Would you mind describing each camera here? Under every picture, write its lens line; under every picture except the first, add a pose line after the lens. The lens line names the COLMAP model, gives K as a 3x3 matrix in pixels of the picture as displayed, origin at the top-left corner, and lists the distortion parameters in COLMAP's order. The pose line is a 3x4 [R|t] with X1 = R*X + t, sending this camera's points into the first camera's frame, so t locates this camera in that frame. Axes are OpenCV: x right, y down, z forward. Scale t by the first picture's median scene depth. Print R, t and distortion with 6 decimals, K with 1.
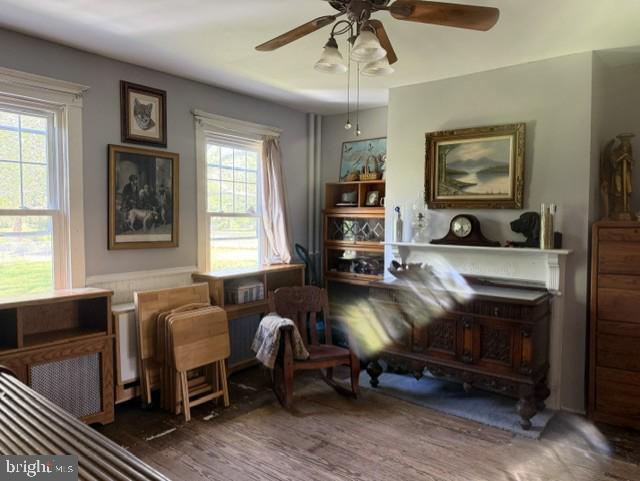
lens RADIAL K [[445.7, 0, 320.0], [0, 445.7, 240.5], [0, 0, 1]] dist [0.019556, -0.007677]
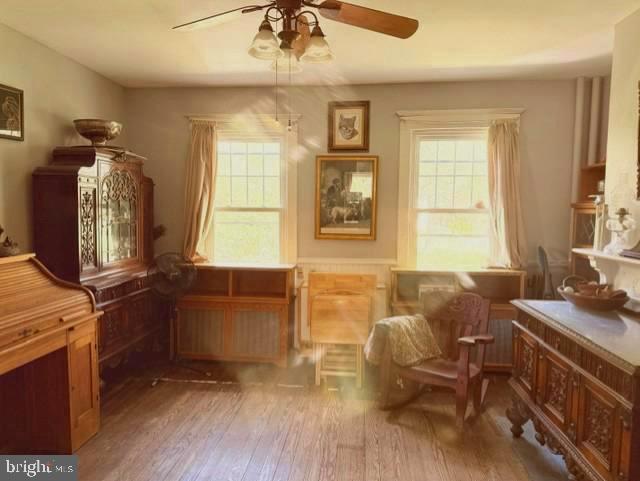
lens RADIAL K [[445.7, 0, 320.0], [0, 445.7, 240.5], [0, 0, 1]] dist [0.019556, -0.007677]
pose [[0.549993, 0.052595, -0.833512, 0.561429], [-0.043677, 0.998461, 0.034183, -0.017410], [0.834027, 0.017605, 0.551443, 0.293121]]
